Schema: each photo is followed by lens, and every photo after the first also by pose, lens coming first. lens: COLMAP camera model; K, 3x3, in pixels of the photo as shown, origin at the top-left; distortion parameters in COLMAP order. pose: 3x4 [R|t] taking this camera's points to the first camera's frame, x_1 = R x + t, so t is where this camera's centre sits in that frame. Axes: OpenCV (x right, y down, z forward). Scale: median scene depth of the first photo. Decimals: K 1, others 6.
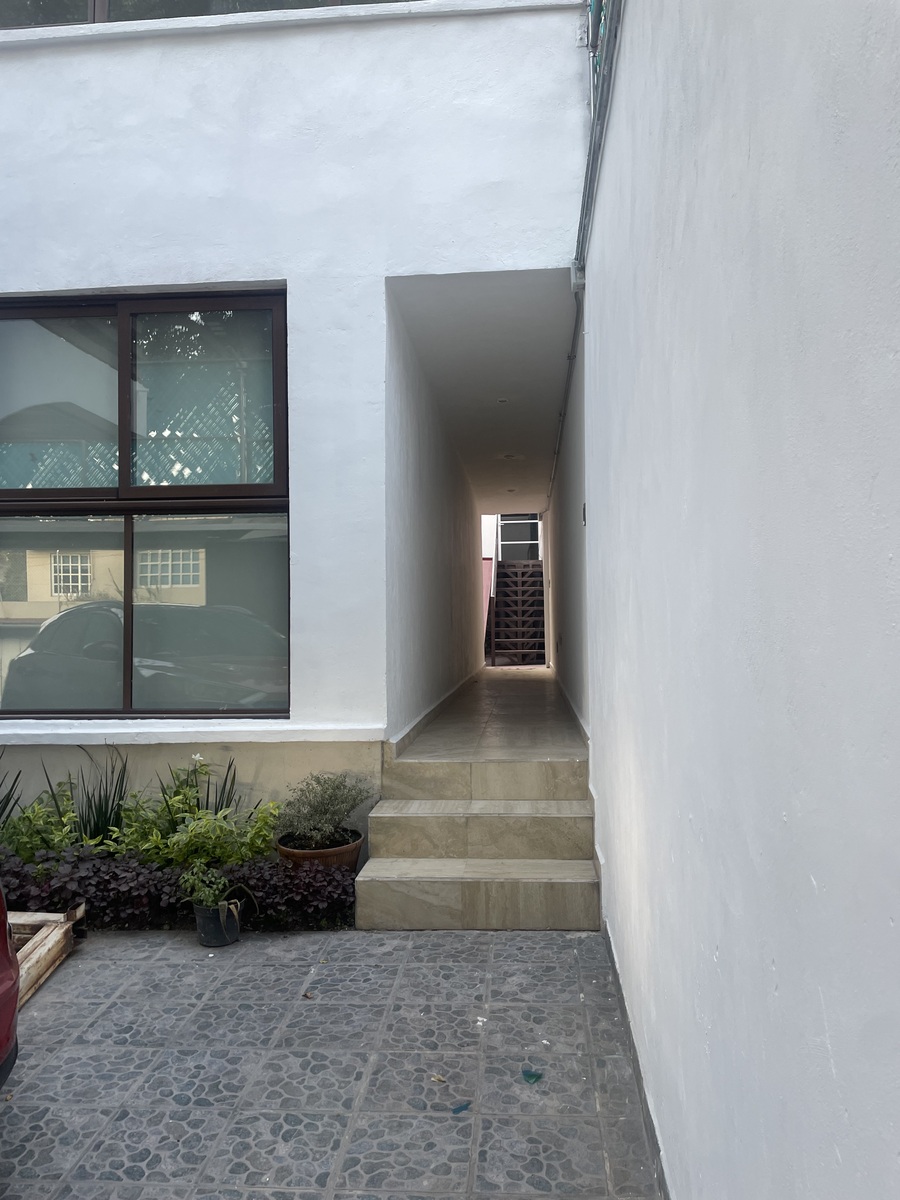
lens RADIAL K [[894.0, 0, 450.4], [0, 894.0, 603.5], [0, 0, 1]] dist [0.093047, -0.115111]
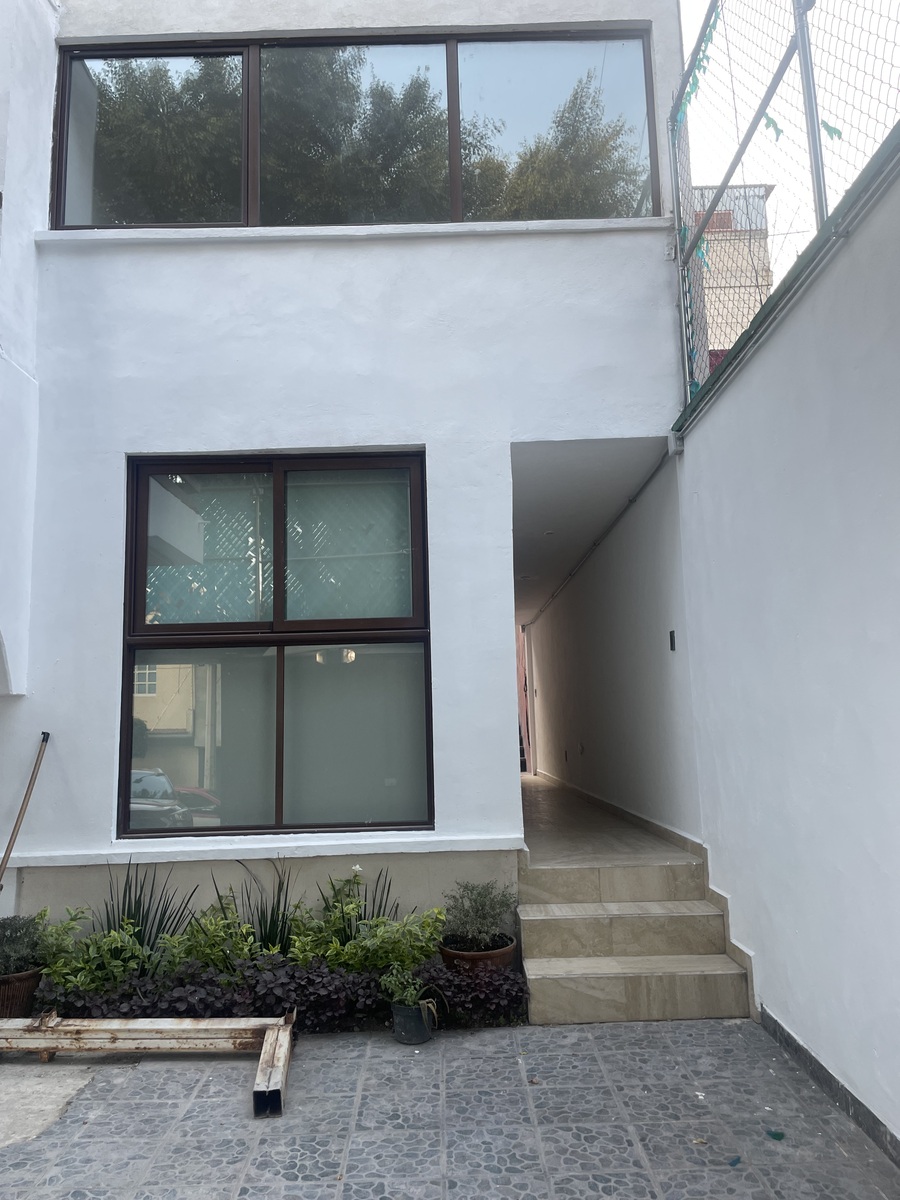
lens RADIAL K [[894.0, 0, 450.4], [0, 894.0, 603.5], [0, 0, 1]] dist [0.093047, -0.115111]
pose [[0.996371, -0.002204, 0.085089, -0.298700], [0.012156, 0.993102, -0.116621, -0.022078], [-0.084245, 0.117232, 0.989525, -0.148573]]
